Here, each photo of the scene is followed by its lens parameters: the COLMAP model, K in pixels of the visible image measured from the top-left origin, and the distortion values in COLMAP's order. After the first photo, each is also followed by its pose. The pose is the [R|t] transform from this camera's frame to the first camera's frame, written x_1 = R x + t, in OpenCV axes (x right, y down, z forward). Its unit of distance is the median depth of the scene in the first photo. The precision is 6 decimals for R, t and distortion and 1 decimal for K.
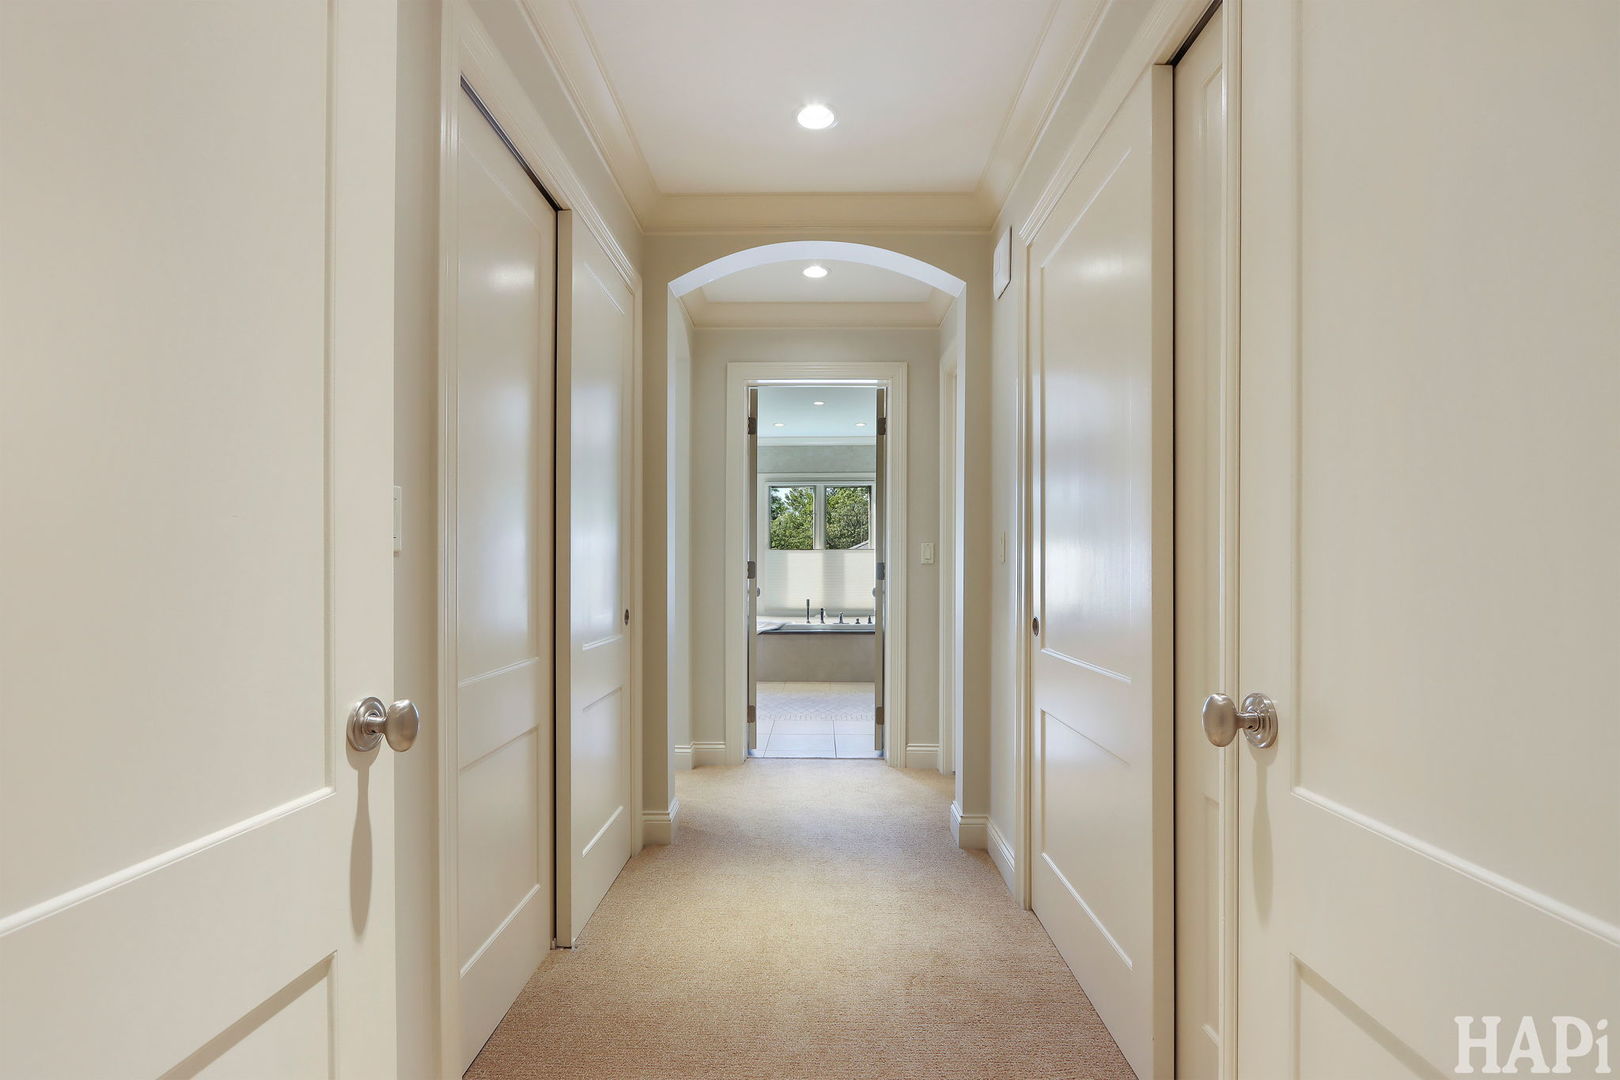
lens RADIAL K [[771.2, 0, 811.3], [0, 771.2, 563.9], [0, 0, 1]] dist [-0.014776, -0.000418]
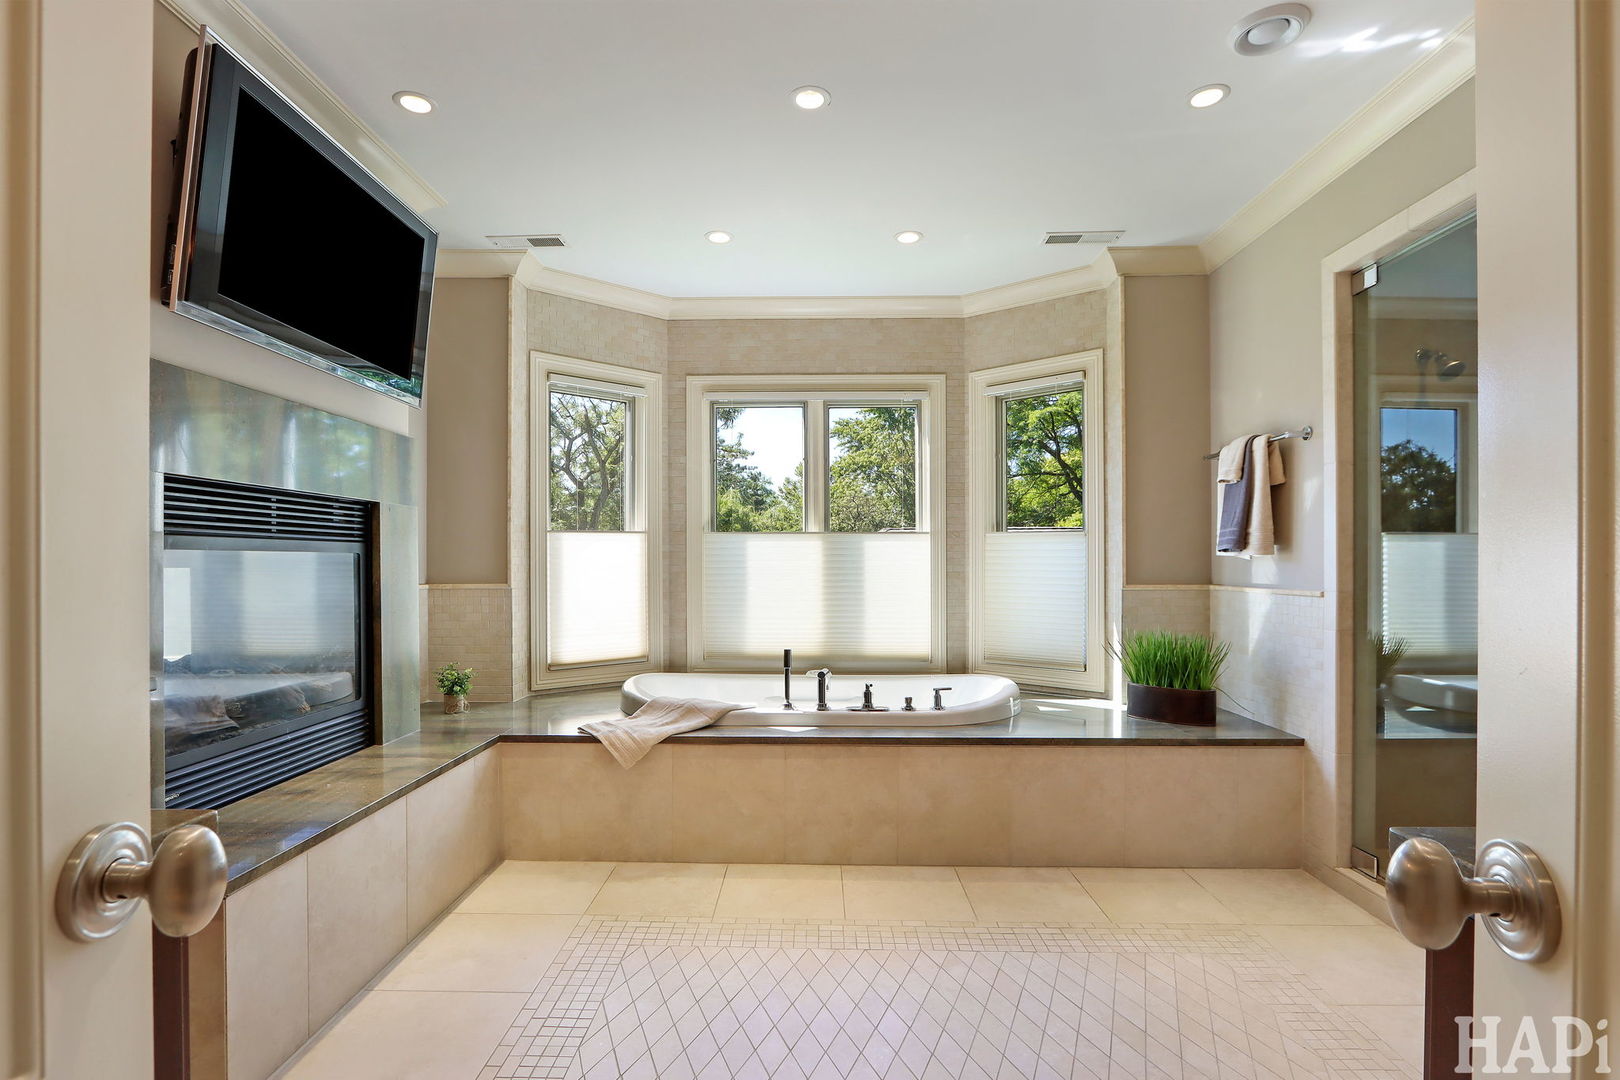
lens RADIAL K [[771.2, 0, 811.3], [0, 771.2, 563.9], [0, 0, 1]] dist [-0.014776, -0.000418]
pose [[0.999989, -0.001032, 0.004669, 0.006437], [0.001018, 0.999995, 0.002915, -0.000273], [-0.004672, -0.002911, 0.999985, 0.512408]]
